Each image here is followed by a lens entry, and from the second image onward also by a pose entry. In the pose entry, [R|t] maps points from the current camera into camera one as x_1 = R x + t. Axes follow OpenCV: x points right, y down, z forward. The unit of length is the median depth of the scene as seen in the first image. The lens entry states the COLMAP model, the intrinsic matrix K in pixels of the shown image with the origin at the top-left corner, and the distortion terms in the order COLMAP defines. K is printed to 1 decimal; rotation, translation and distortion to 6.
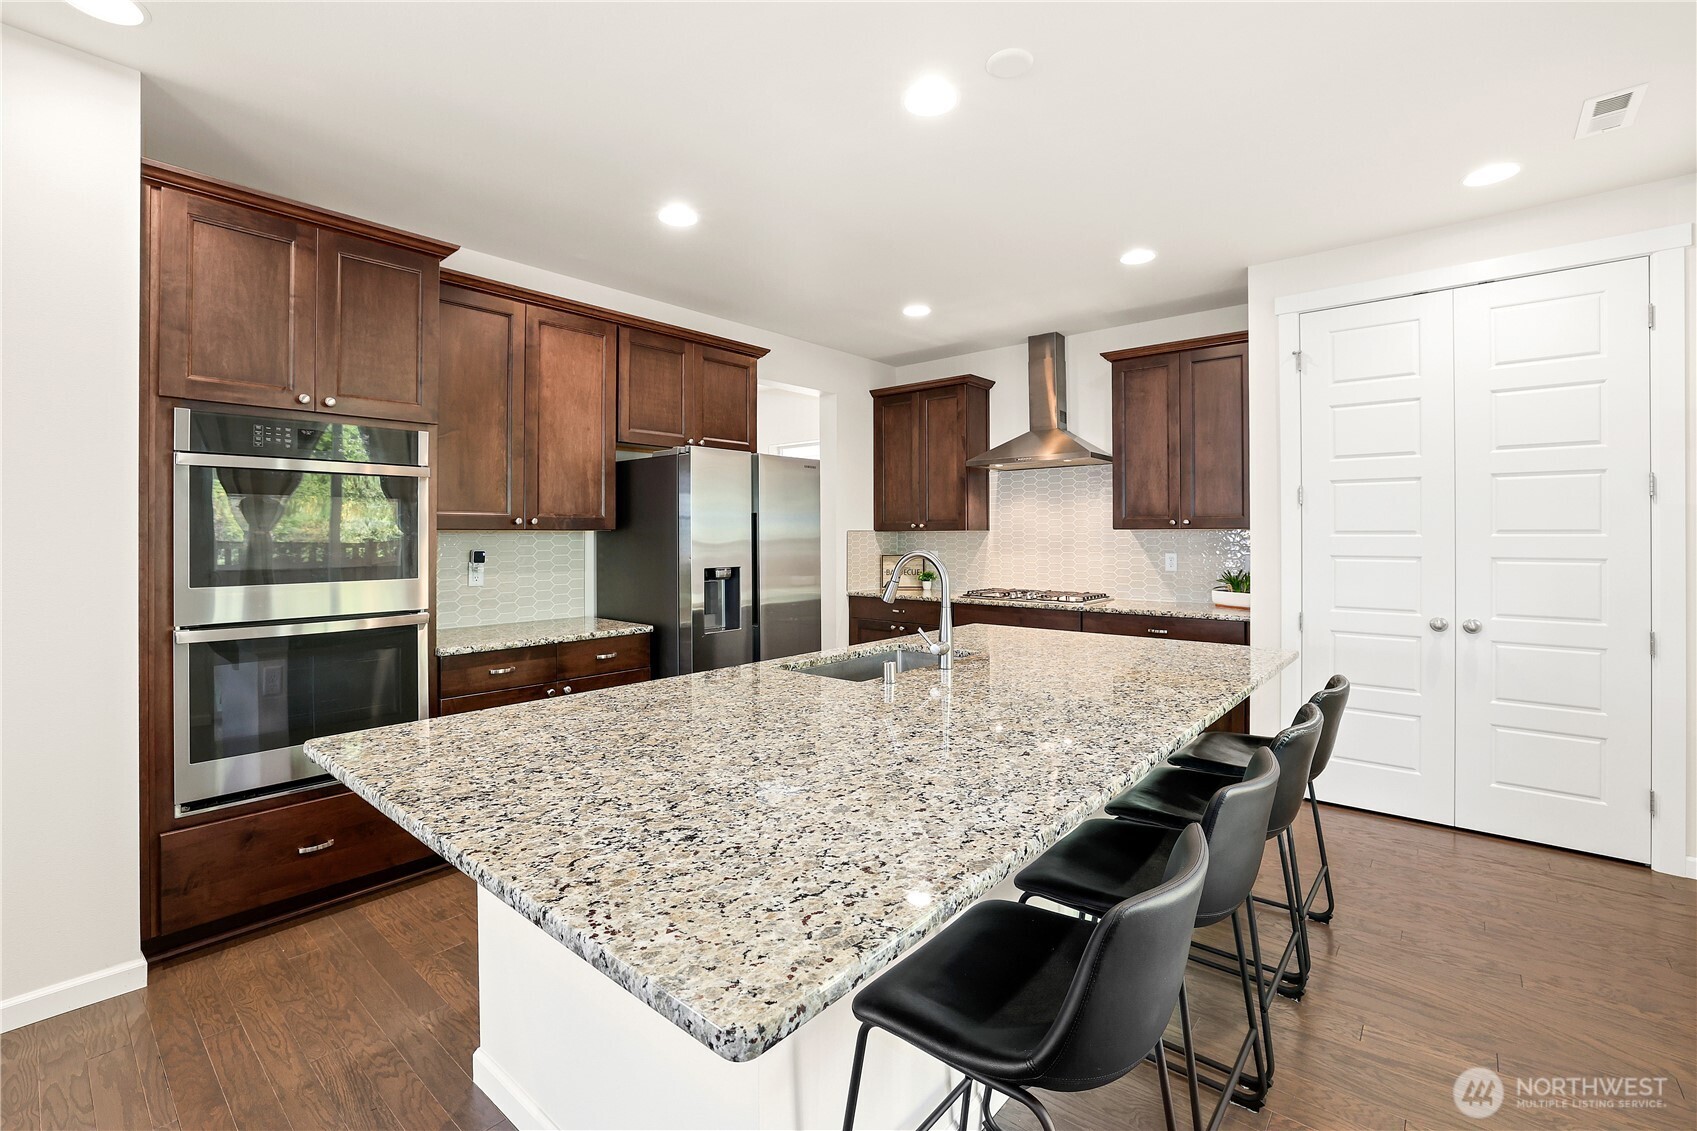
lens RADIAL K [[734.6, 0, 842.9], [0, 734.6, 528.3], [0, 0, 1]] dist [-0.052846, 0.023111]
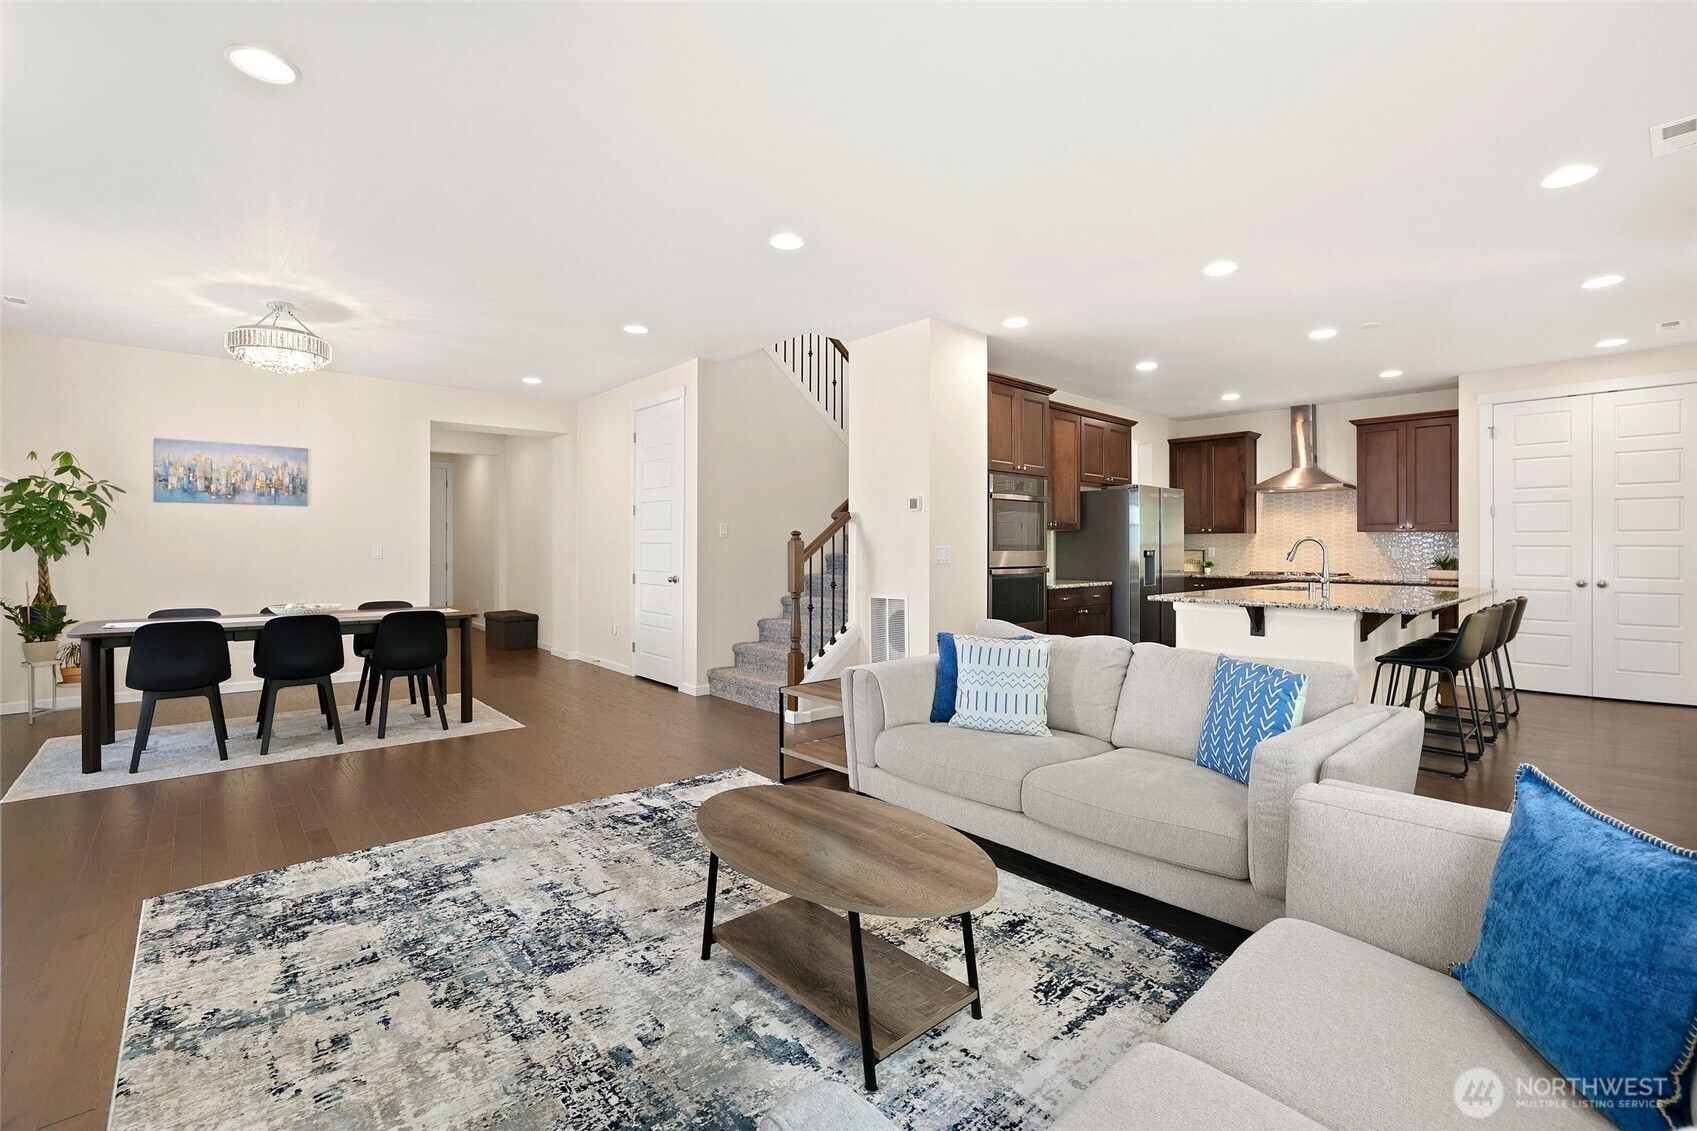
lens RADIAL K [[728.1, 0, 837.0], [0, 728.1, 550.4], [0, 0, 1]] dist [-0.048867, 0.015824]
pose [[0.989757, 0.006622, -0.142608, -0.571119], [-0.004629, 0.999887, 0.014302, 0.026767], [0.142687, -0.013495, 0.989676, -0.753505]]
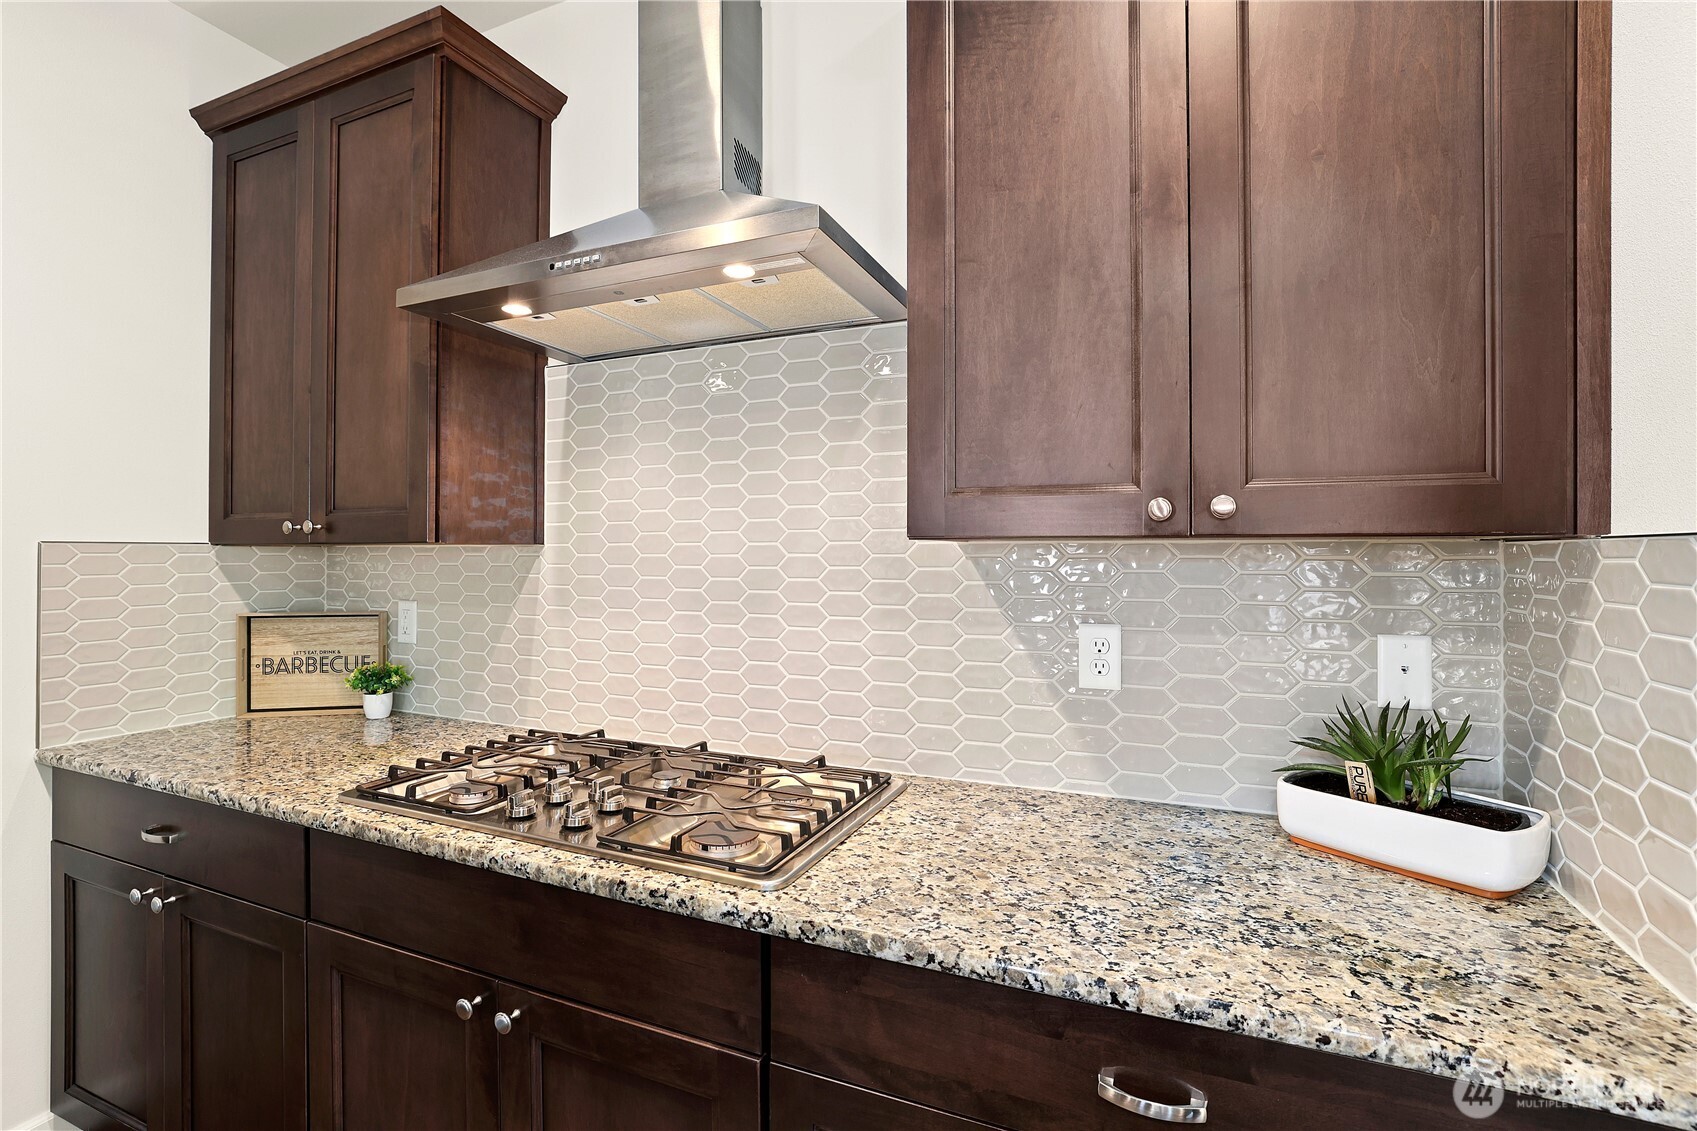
lens RADIAL K [[778.9, 0, 847.2], [0, 778.9, 554.7], [0, 0, 1]] dist [-0.000532, -0.000049]
pose [[0.953966, 0.008353, 0.299800, 0.288666], [-0.009360, 0.999954, 0.001923, 0.007551], [-0.299770, -0.004641, 0.954000, 0.802311]]
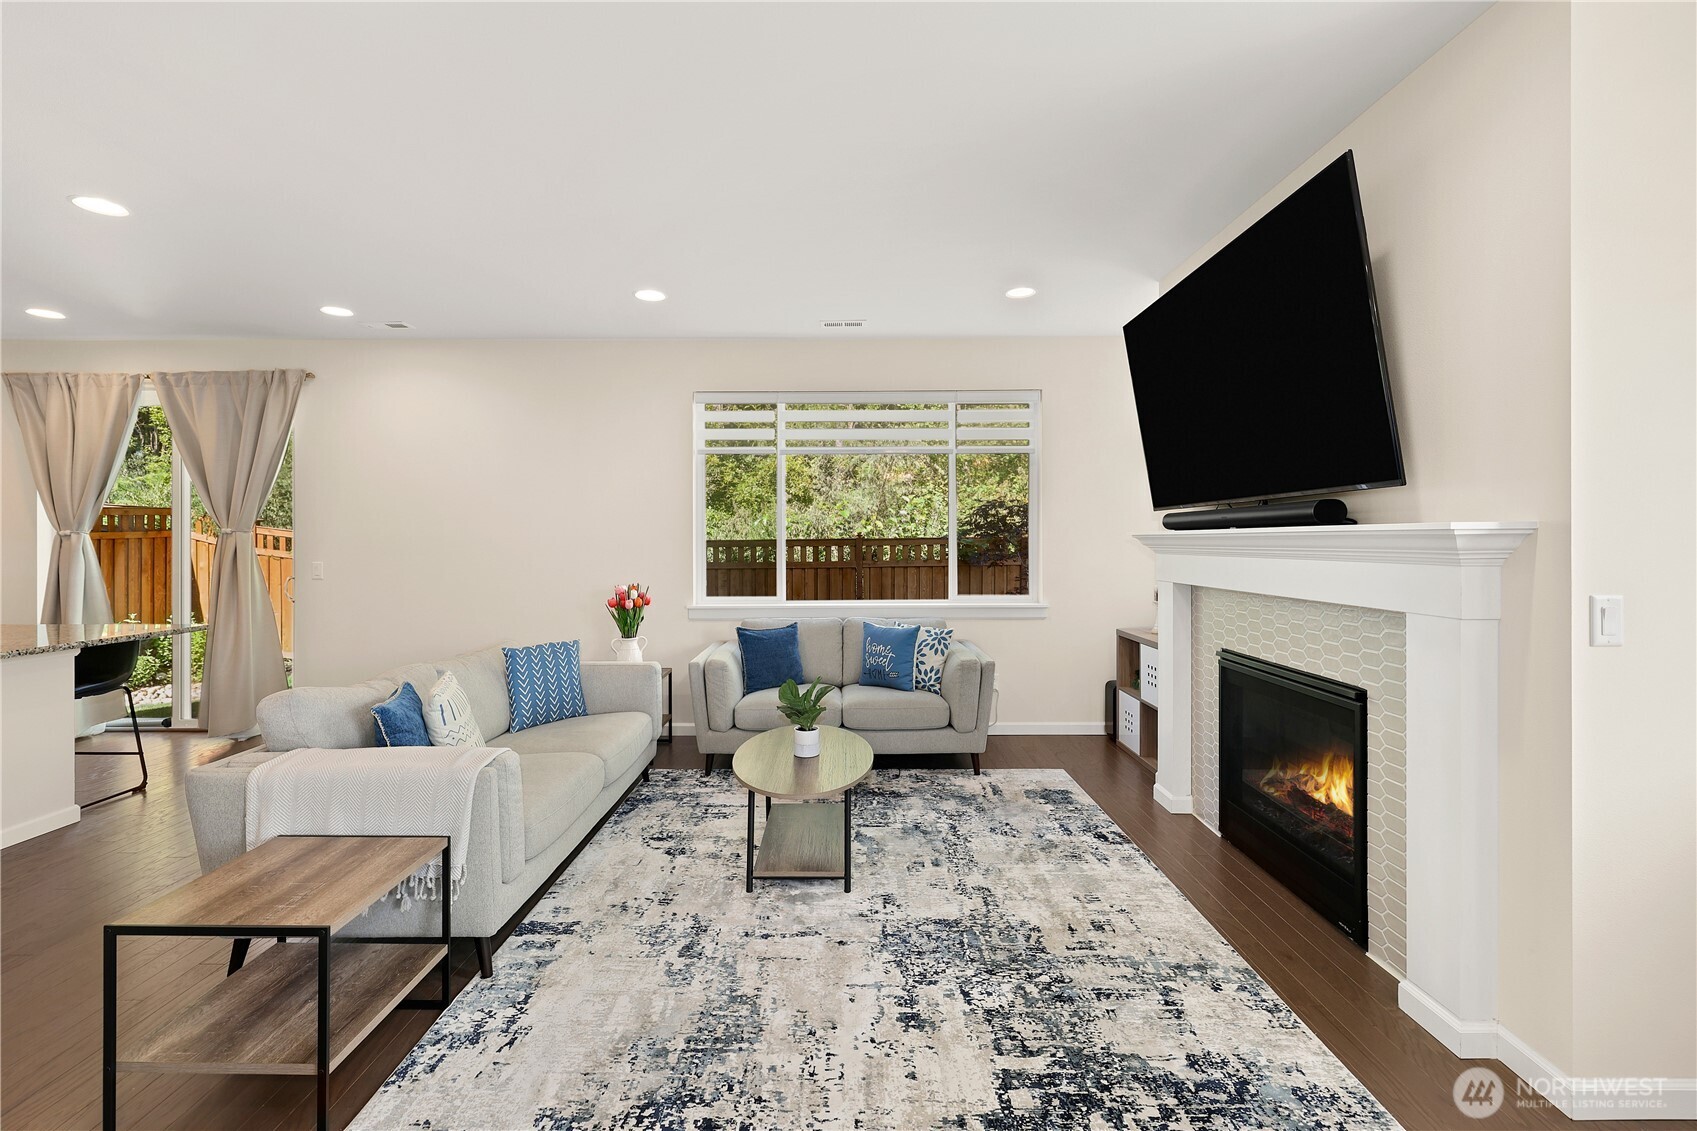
lens RADIAL K [[738.4, 0, 851.9], [0, 738.4, 540.4], [0, 0, 1]] dist [0.000263, 0.000565]
pose [[-0.651133, 0.003366, 0.758957, -1.229975], [-0.002314, 0.999977, -0.006420, 0.004275], [-0.758961, -0.005936, -0.651110, 0.140211]]
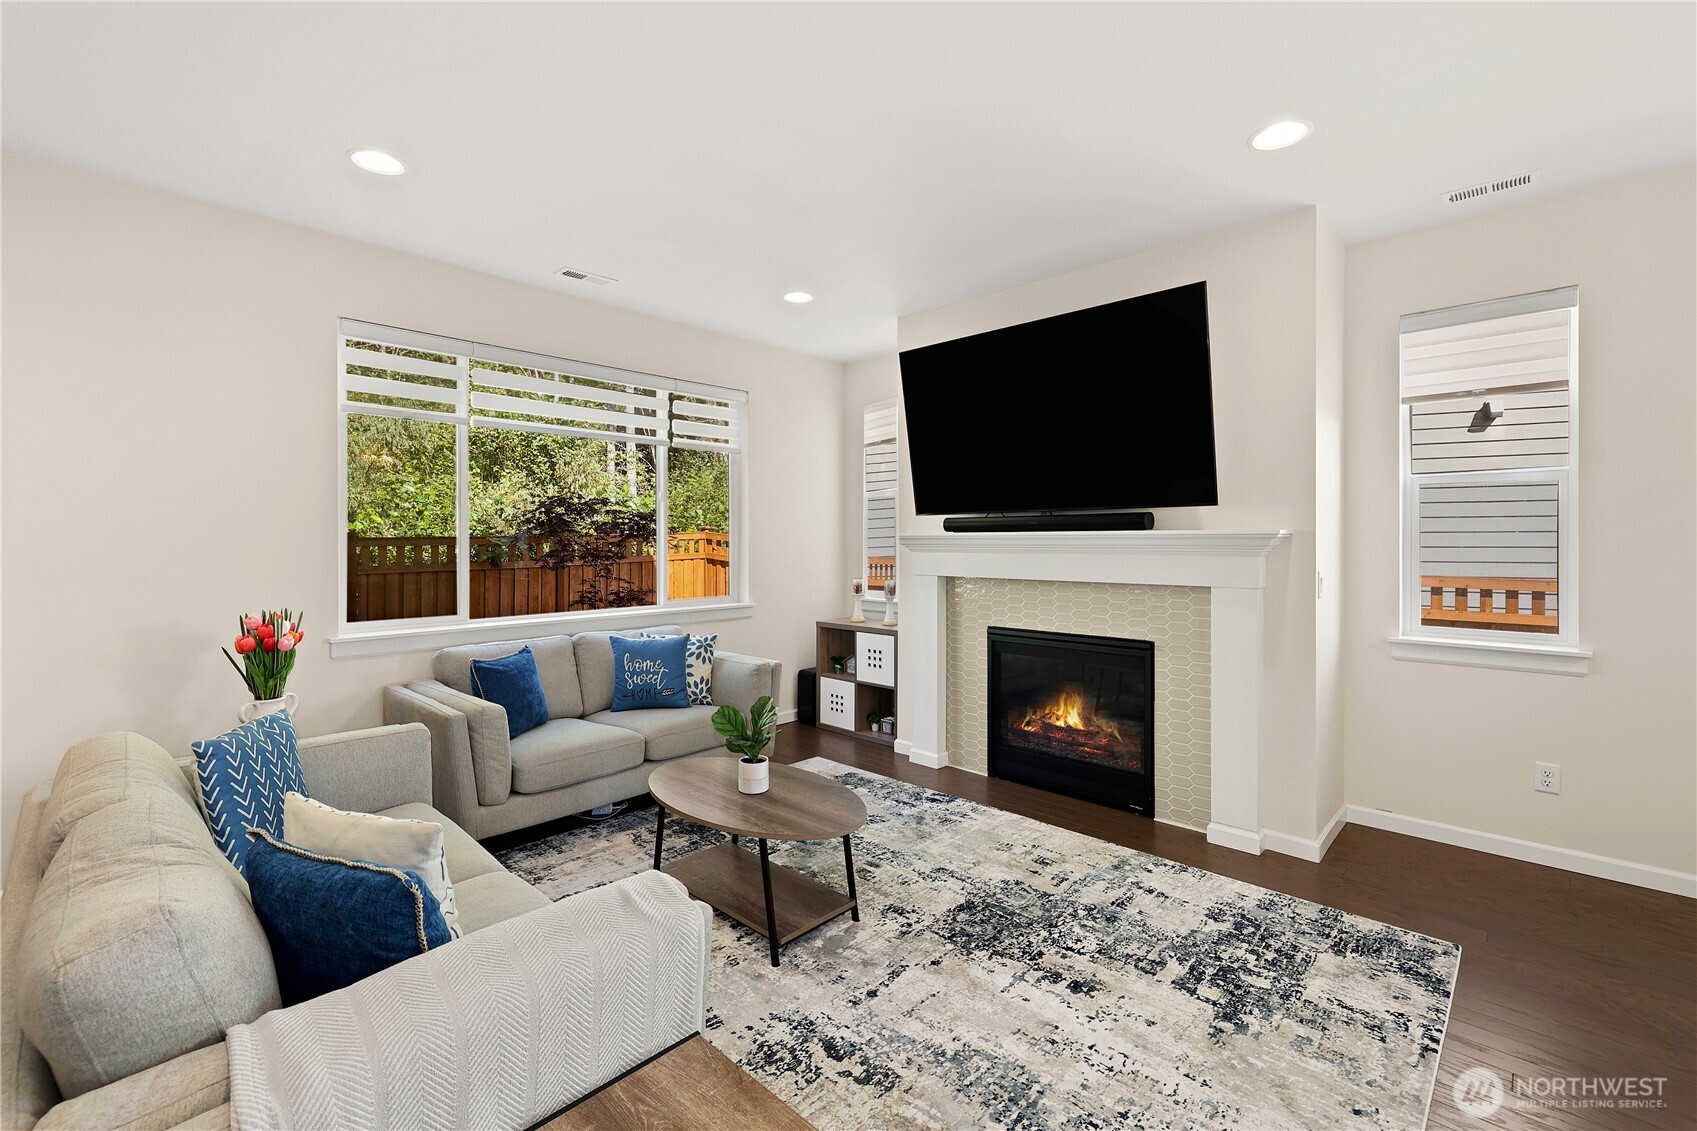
lens RADIAL K [[730.9, 0, 846.1], [0, 730.9, 541.9], [0, 0, 1]] dist [-0.000063, 0.000283]
pose [[-0.999027, 0.002278, 0.044047, -0.747303], [0.002102, 0.999990, -0.004027, 0.003886], [-0.044056, -0.003931, -0.999021, 0.315011]]
